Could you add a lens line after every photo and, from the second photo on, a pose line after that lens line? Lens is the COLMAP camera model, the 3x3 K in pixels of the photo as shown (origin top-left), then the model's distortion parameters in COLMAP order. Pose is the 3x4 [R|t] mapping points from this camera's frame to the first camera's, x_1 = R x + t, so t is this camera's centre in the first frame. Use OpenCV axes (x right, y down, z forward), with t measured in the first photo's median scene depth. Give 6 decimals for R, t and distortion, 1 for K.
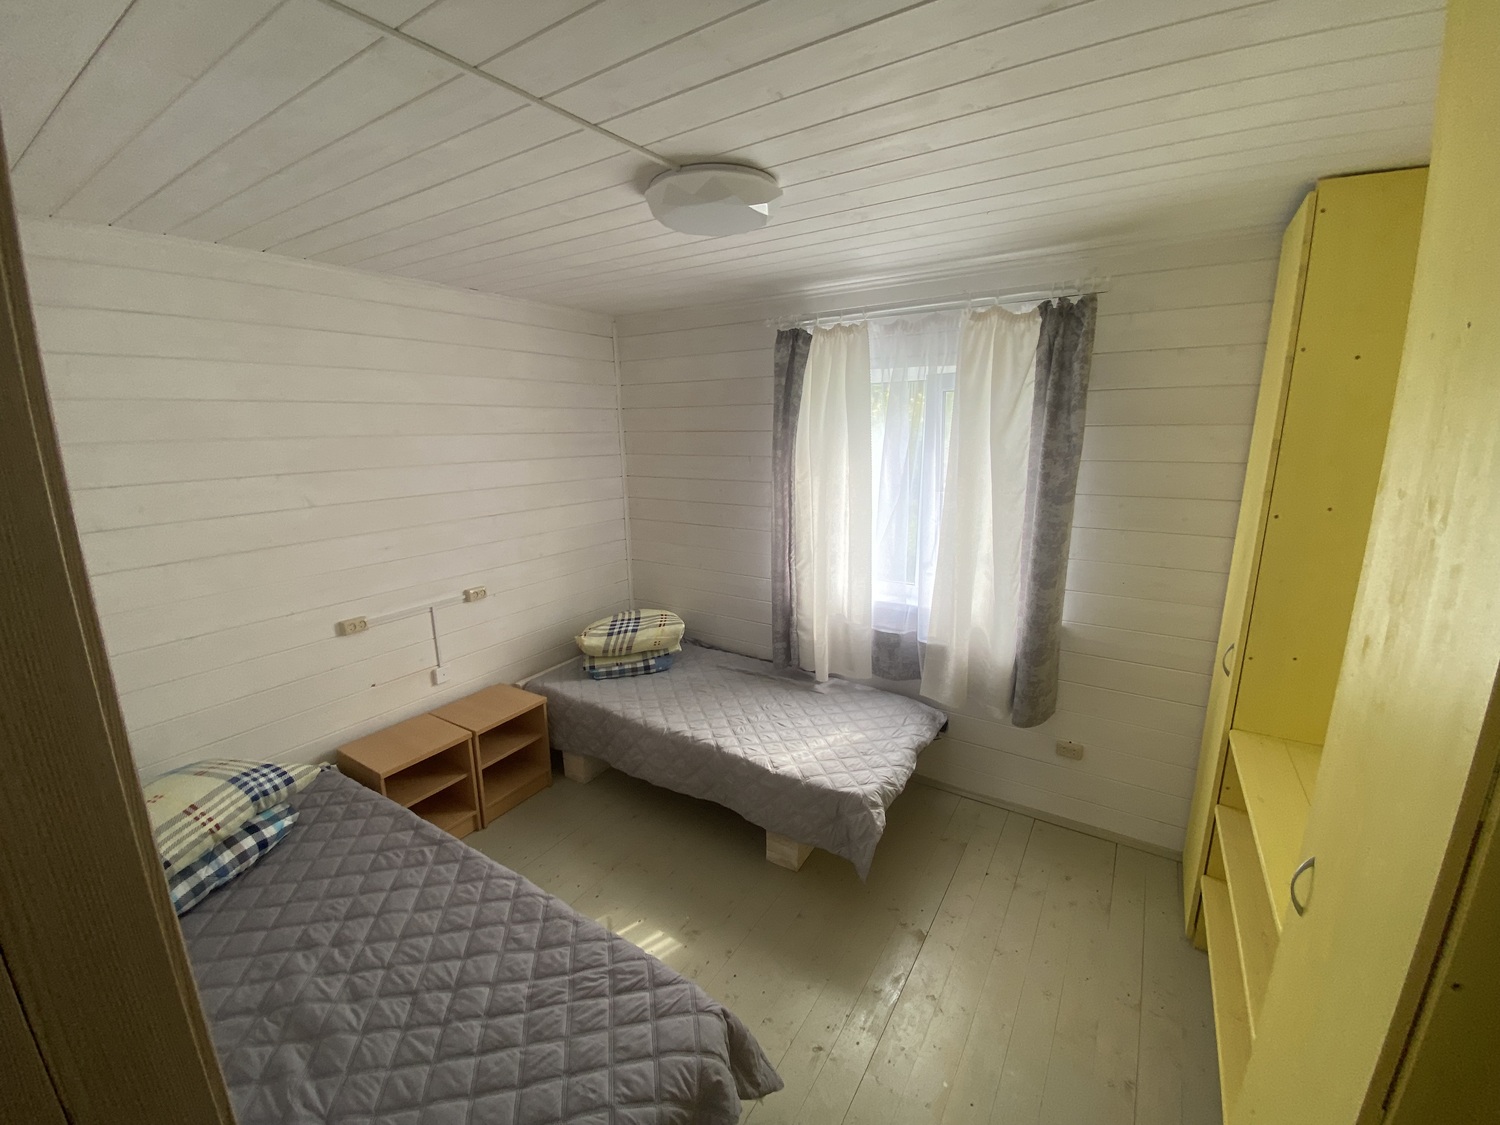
lens RADIAL K [[619.0, 0, 750.0], [0, 619.0, 562.5], [0, 0, 1]] dist [-0.001864, -0.000289]
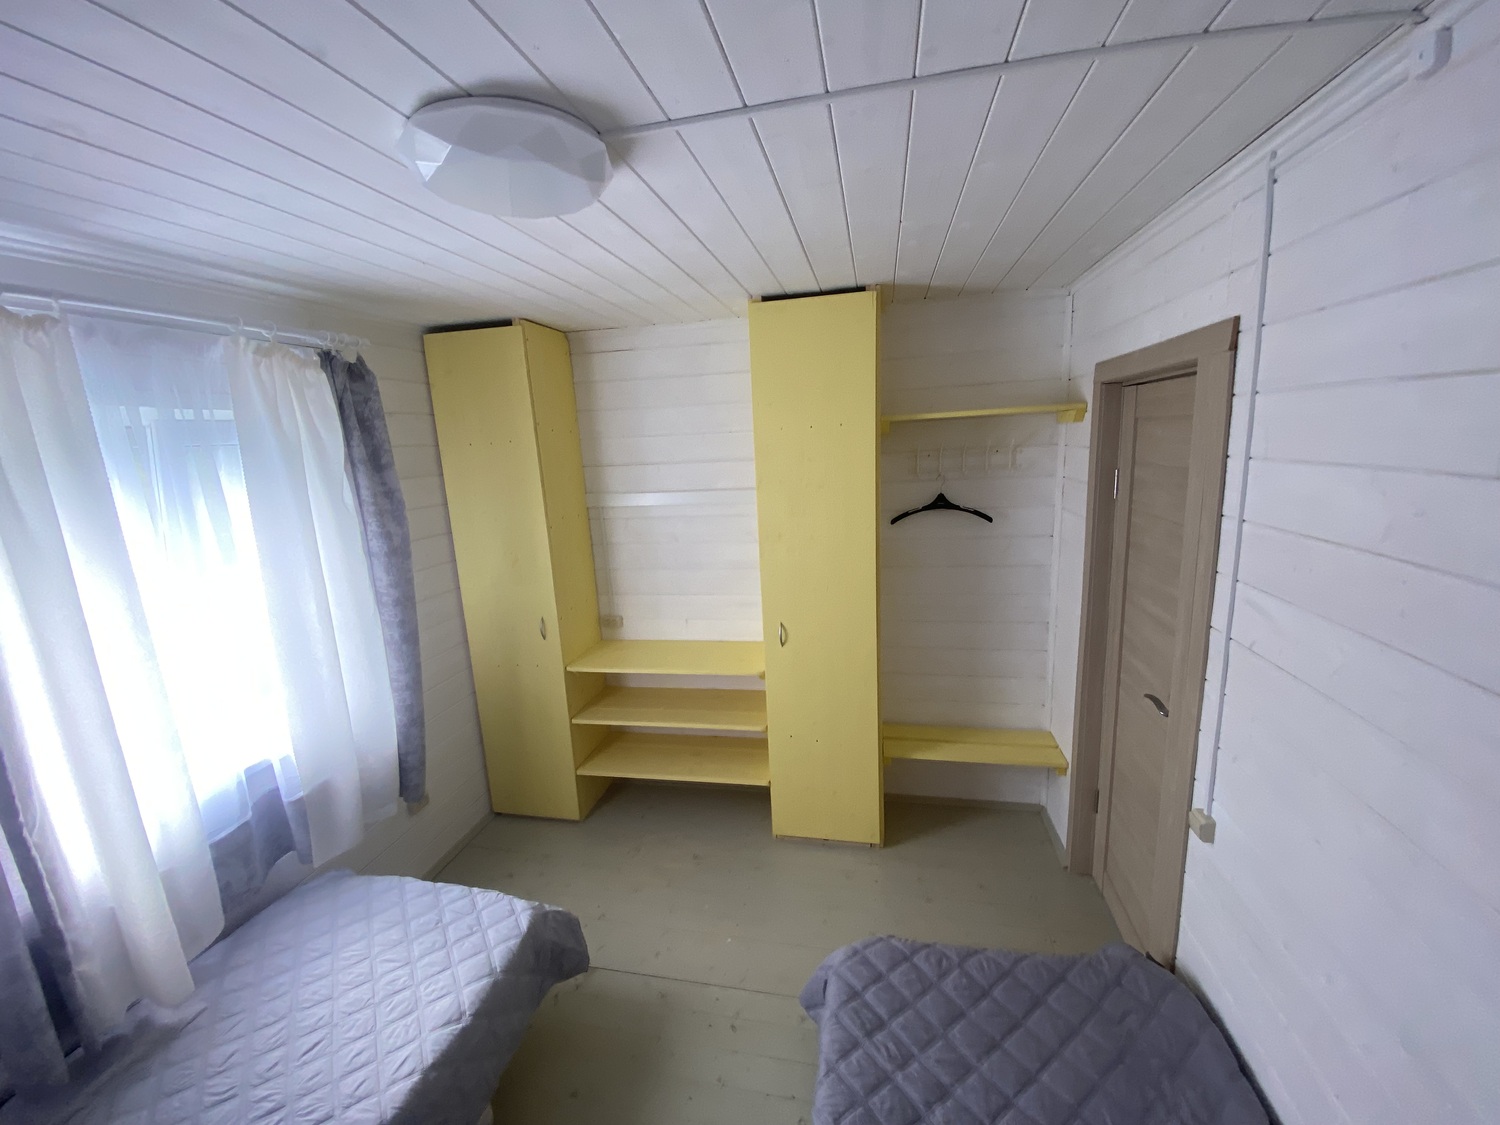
lens RADIAL K [[619.0, 0, 750.0], [0, 619.0, 562.5], [0, 0, 1]] dist [-0.001864, -0.000289]
pose [[-0.357956, -0.157639, 0.920335, -0.555787], [0.249163, 0.933780, 0.256852, -0.190400], [-0.899881, 0.321255, -0.294975, 0.727261]]
